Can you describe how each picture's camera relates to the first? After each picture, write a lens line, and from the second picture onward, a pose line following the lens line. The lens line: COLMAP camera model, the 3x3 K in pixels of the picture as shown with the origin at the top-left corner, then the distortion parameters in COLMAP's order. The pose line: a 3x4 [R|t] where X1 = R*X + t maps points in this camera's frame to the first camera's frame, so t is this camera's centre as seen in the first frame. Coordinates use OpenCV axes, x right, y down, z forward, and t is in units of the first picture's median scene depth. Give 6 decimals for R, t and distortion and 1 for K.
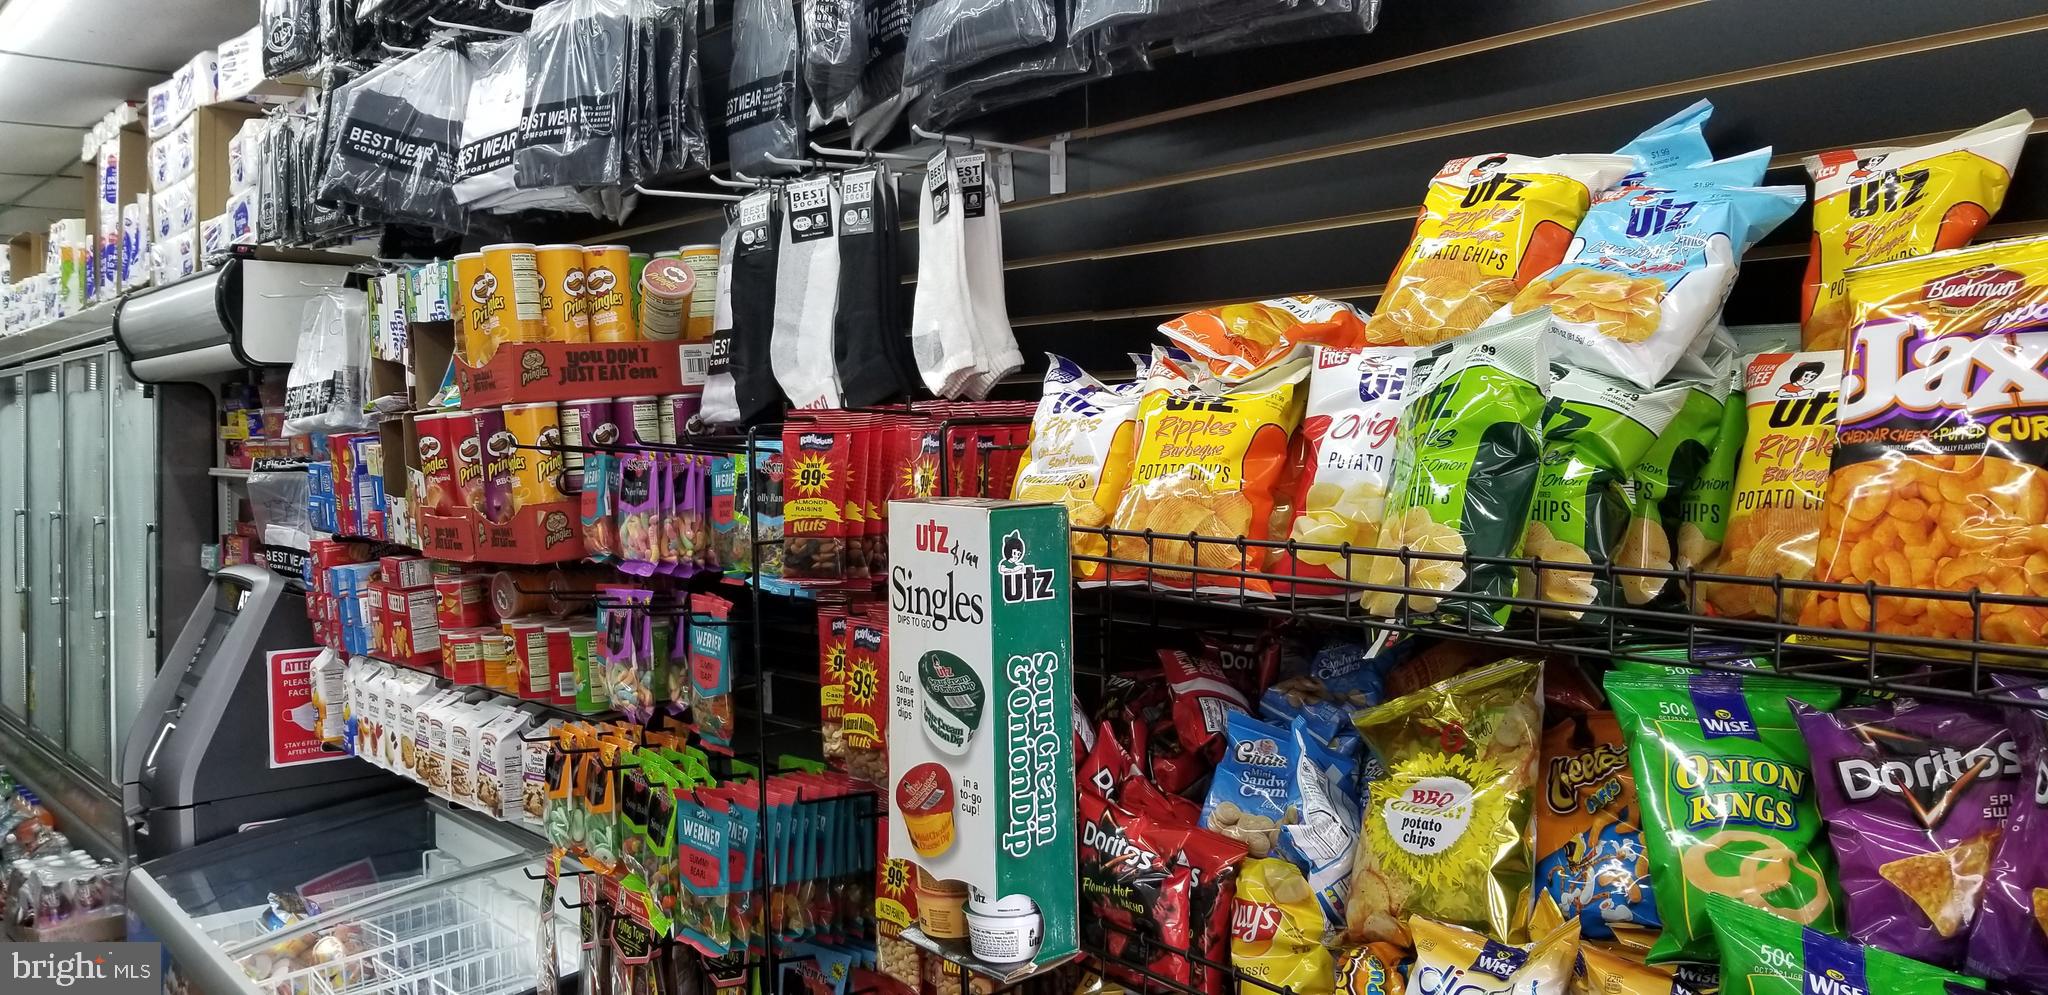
lens RADIAL K [[1591.0, 0, 1040.5], [0, 1591.0, 452.6], [0, 0, 1]] dist [0.070046, -0.116349]
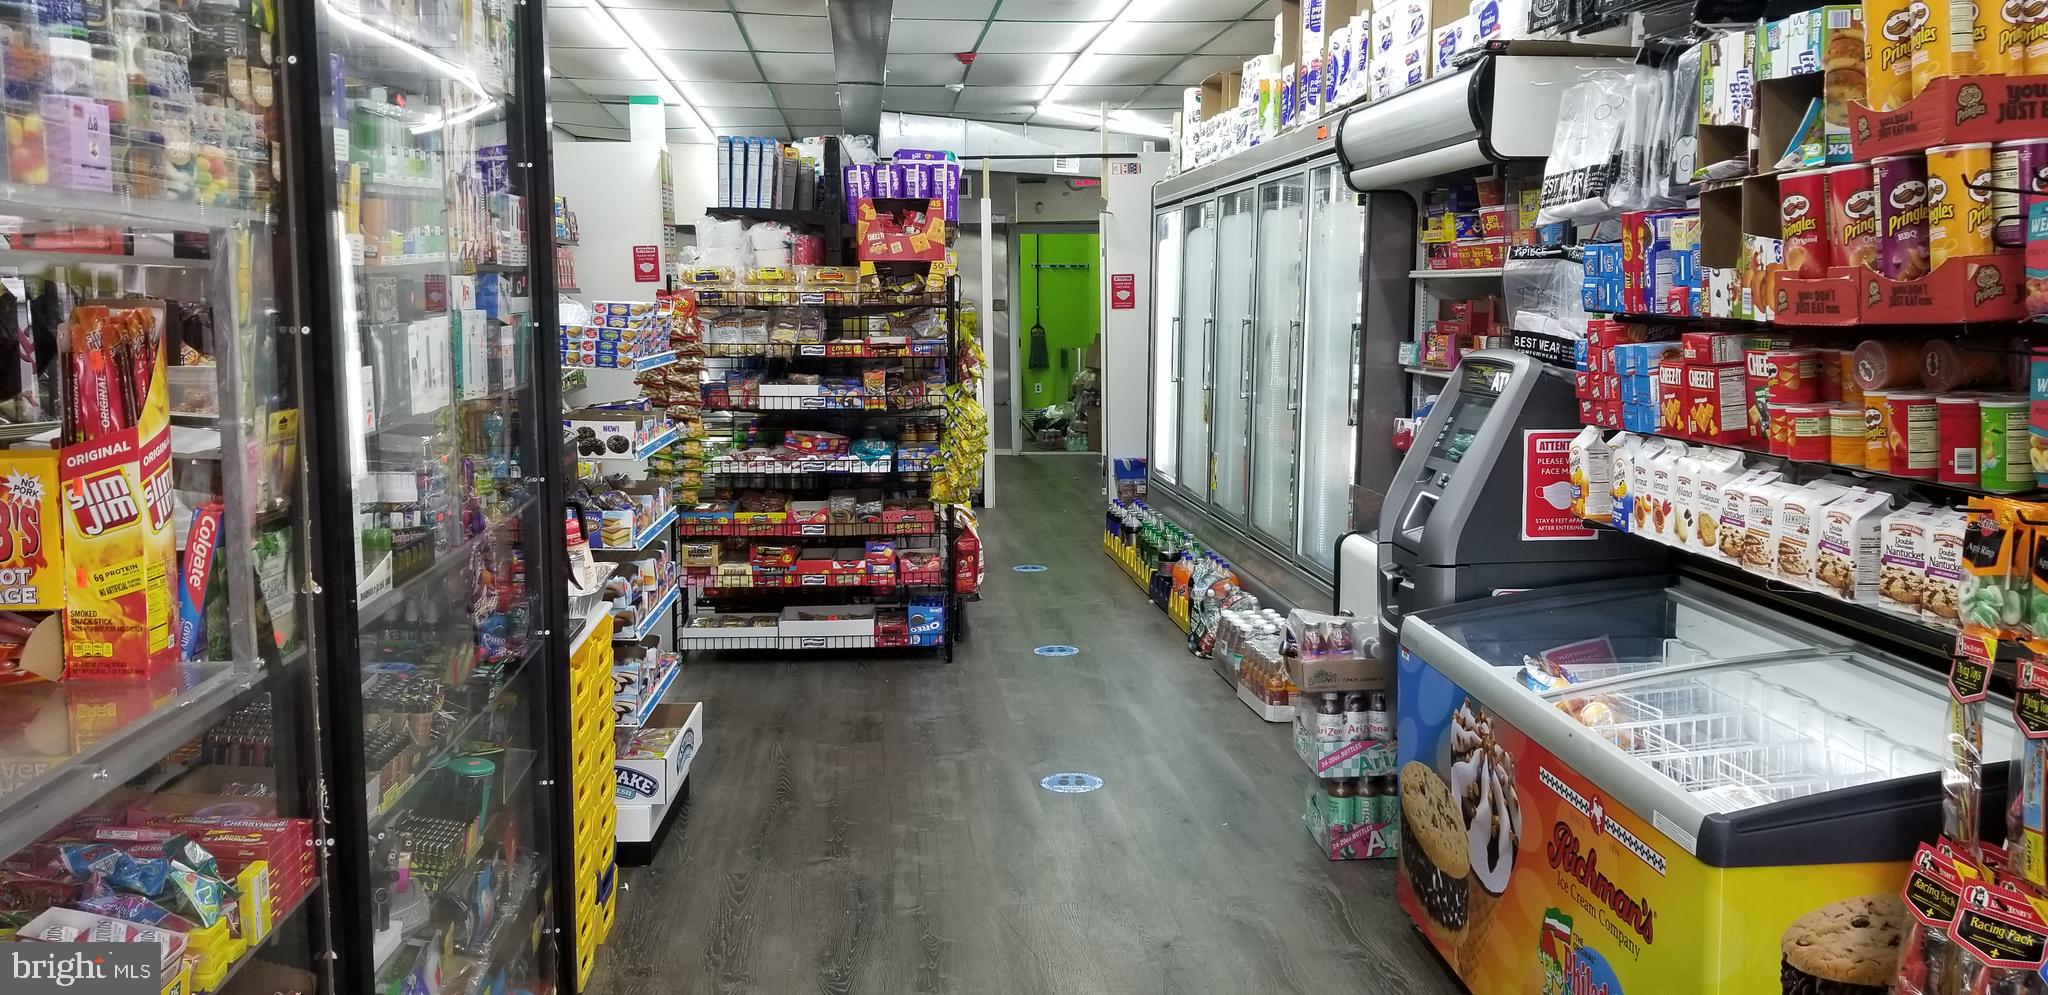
lens RADIAL K [[1591.0, 0, 1029.5], [0, 1591.0, 470.6], [0, 0, 1]] dist [0.070046, -0.116349]
pose [[0.818197, 0.073958, -0.570161, -0.170113], [-0.013897, 0.993946, 0.108986, 0.046902], [0.574770, -0.081248, 0.814272, -0.043397]]
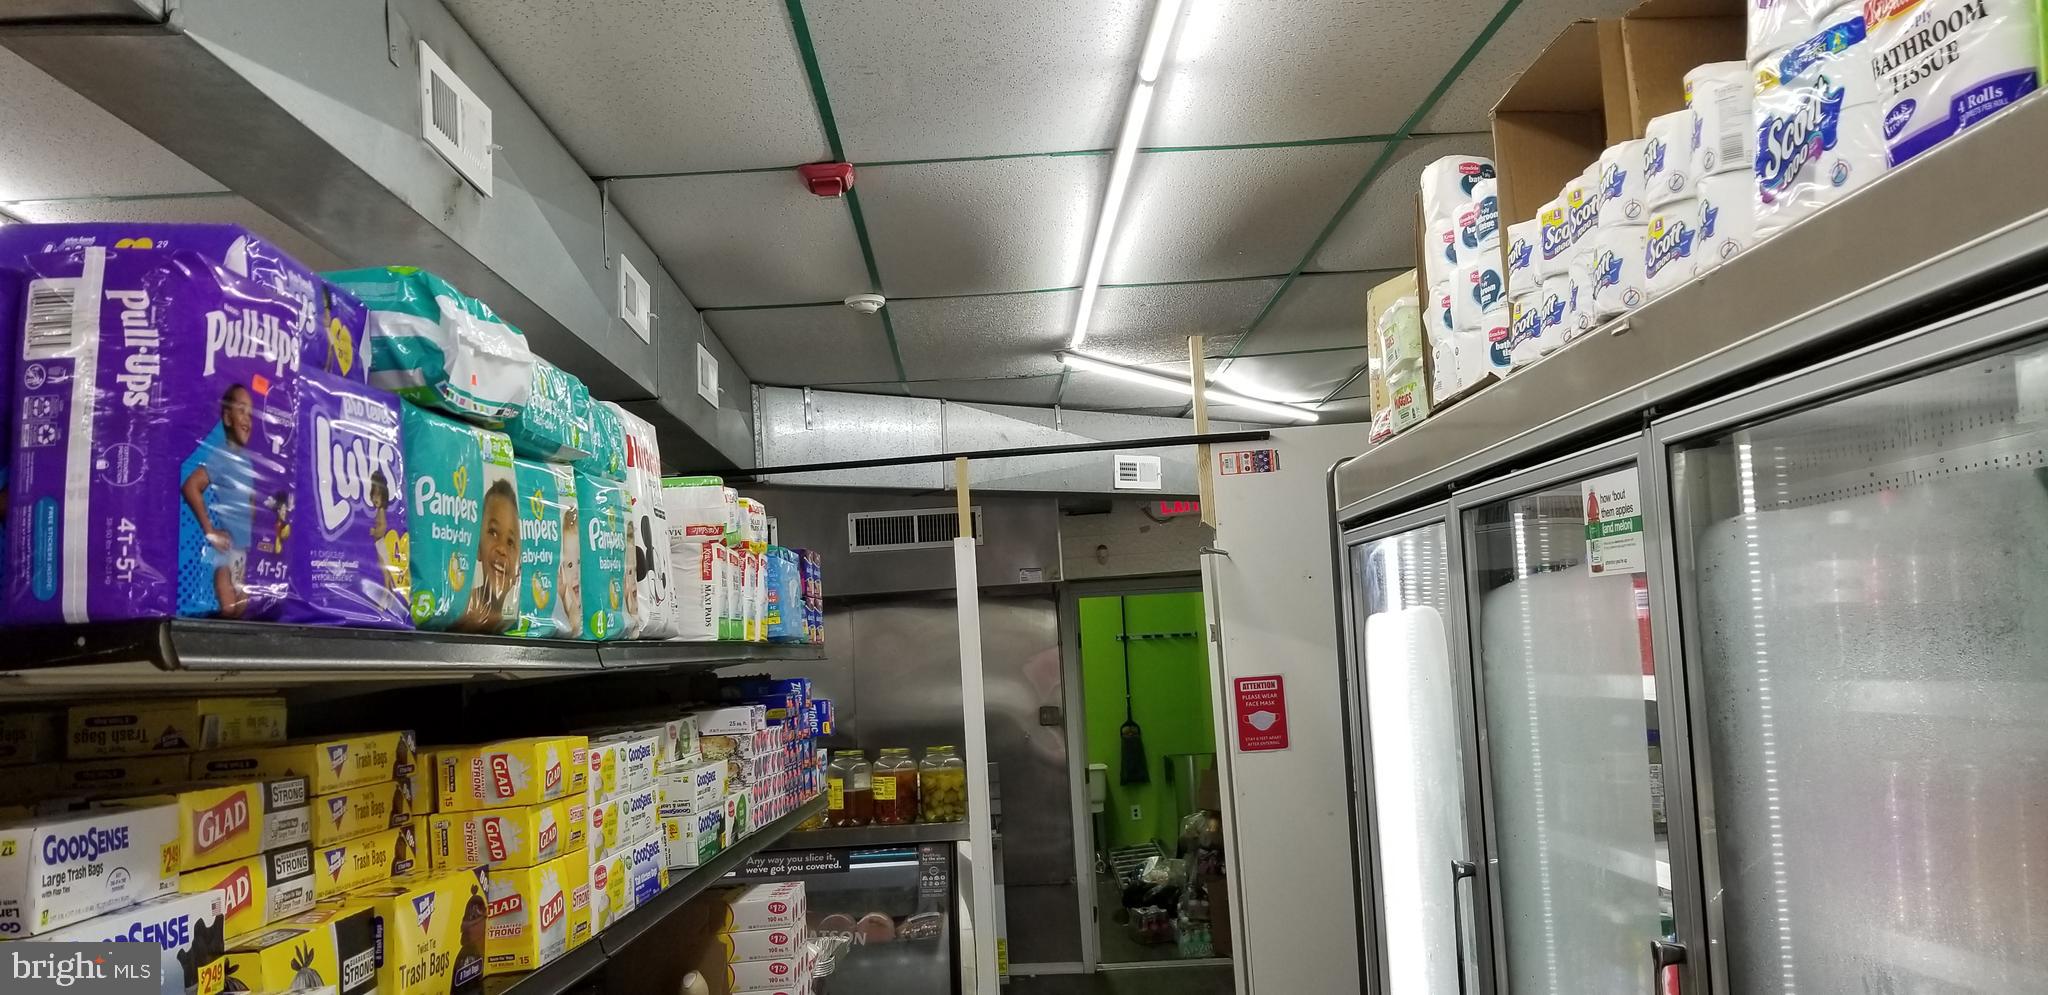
lens RADIAL K [[1591.0, 0, 1020.5], [0, 1591.0, 480.7], [0, 0, 1]] dist [0.070046, -0.116349]
pose [[0.770415, -0.097246, -0.630083, -1.178496], [0.037084, 0.993460, -0.107986, -0.039678], [0.636463, 0.059828, 0.768983, 1.550193]]
